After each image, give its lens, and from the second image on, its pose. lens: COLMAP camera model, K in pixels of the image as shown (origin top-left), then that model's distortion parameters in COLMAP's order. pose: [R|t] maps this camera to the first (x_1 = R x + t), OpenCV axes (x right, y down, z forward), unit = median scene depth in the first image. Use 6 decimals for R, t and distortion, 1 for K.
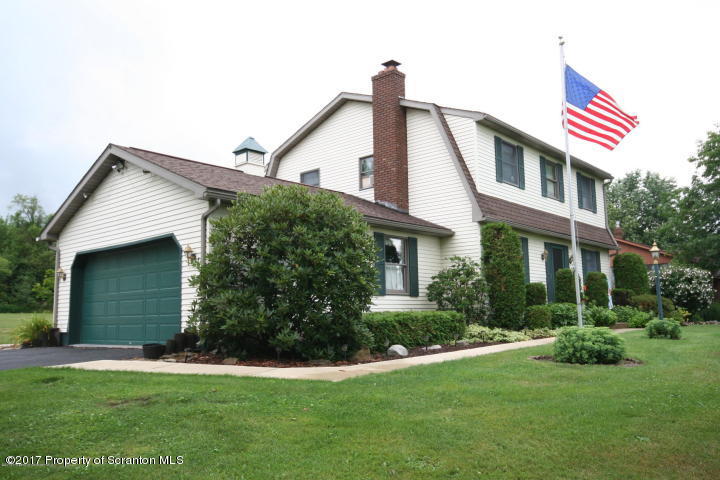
lens RADIAL K [[588.0, 0, 360.0], [0, 588.0, 240.0], [0, 0, 1]] dist [-0.006439, -0.002515]
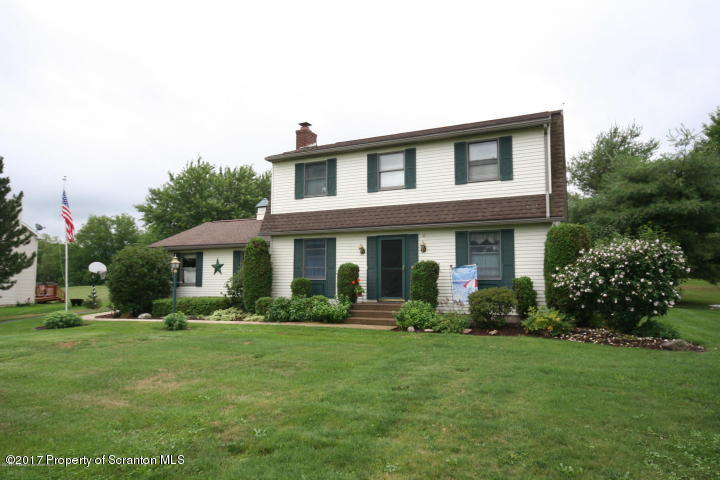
lens RADIAL K [[435.7, 0, 360.0], [0, 435.7, 240.0], [0, 0, 1]] dist [0.001625, 0.000398]
pose [[0.277114, -0.067648, -0.958453, 1.177911], [0.120737, 0.992063, -0.035112, 0.039448], [0.953221, -0.105990, 0.283082, 0.846537]]
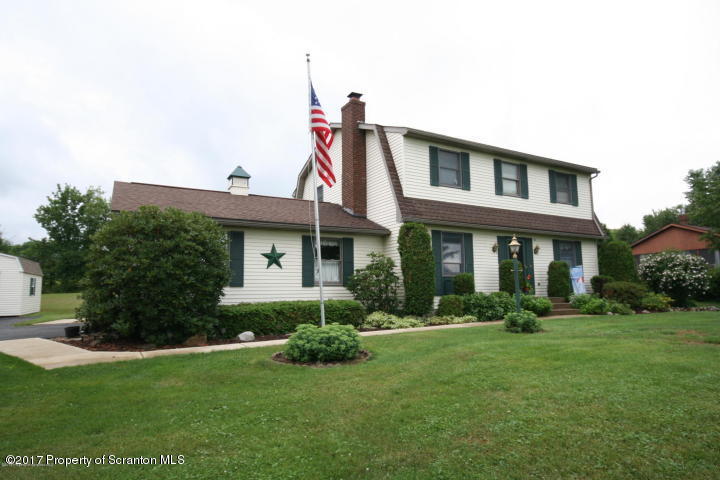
lens RADIAL K [[435.2, 0, 360.0], [0, 435.2, 240.0], [0, 0, 1]] dist [-0.013332, -0.000150]
pose [[0.946284, -0.033592, -0.321586, 0.368425], [0.037419, 0.999283, 0.005724, -0.003529], [0.321164, -0.017450, 0.946863, 0.148161]]
